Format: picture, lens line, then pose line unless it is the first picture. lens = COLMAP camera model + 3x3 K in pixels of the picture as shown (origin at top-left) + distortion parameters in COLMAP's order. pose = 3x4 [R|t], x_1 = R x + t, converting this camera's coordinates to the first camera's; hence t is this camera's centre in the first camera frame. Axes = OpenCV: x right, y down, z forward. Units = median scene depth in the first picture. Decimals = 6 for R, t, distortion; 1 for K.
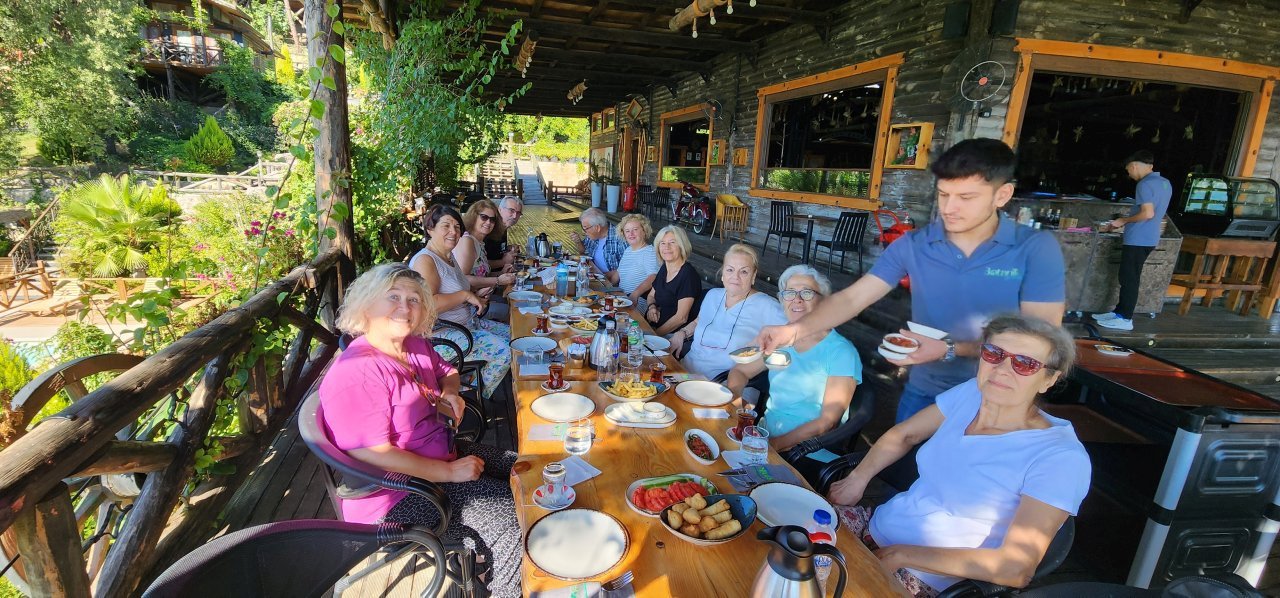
lens RADIAL K [[521.6, 0, 632.5], [0, 521.6, 294.0], [0, 0, 1]] dist [-0.000671, -0.000423]
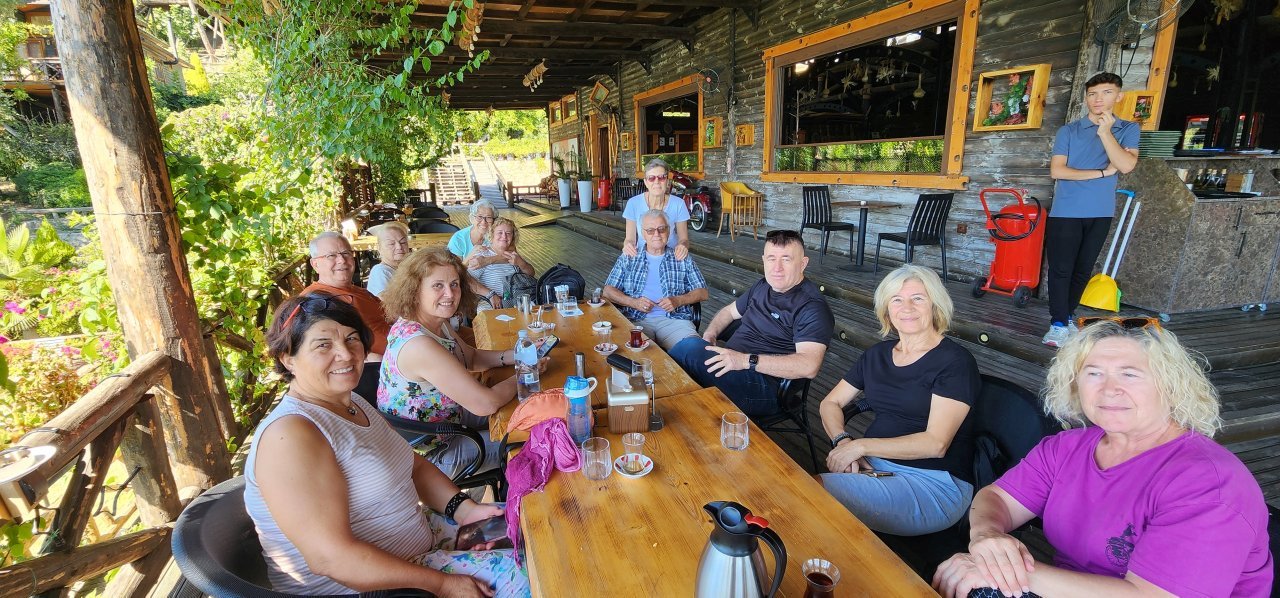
lens RADIAL K [[521.6, 0, 632.5], [0, 521.6, 294.0], [0, 0, 1]] dist [-0.000671, -0.000423]
pose [[0.993358, -0.096384, 0.062843, -0.044275], [0.095260, 0.995238, 0.020649, -0.042043], [-0.064534, -0.014526, 0.997810, 0.163561]]
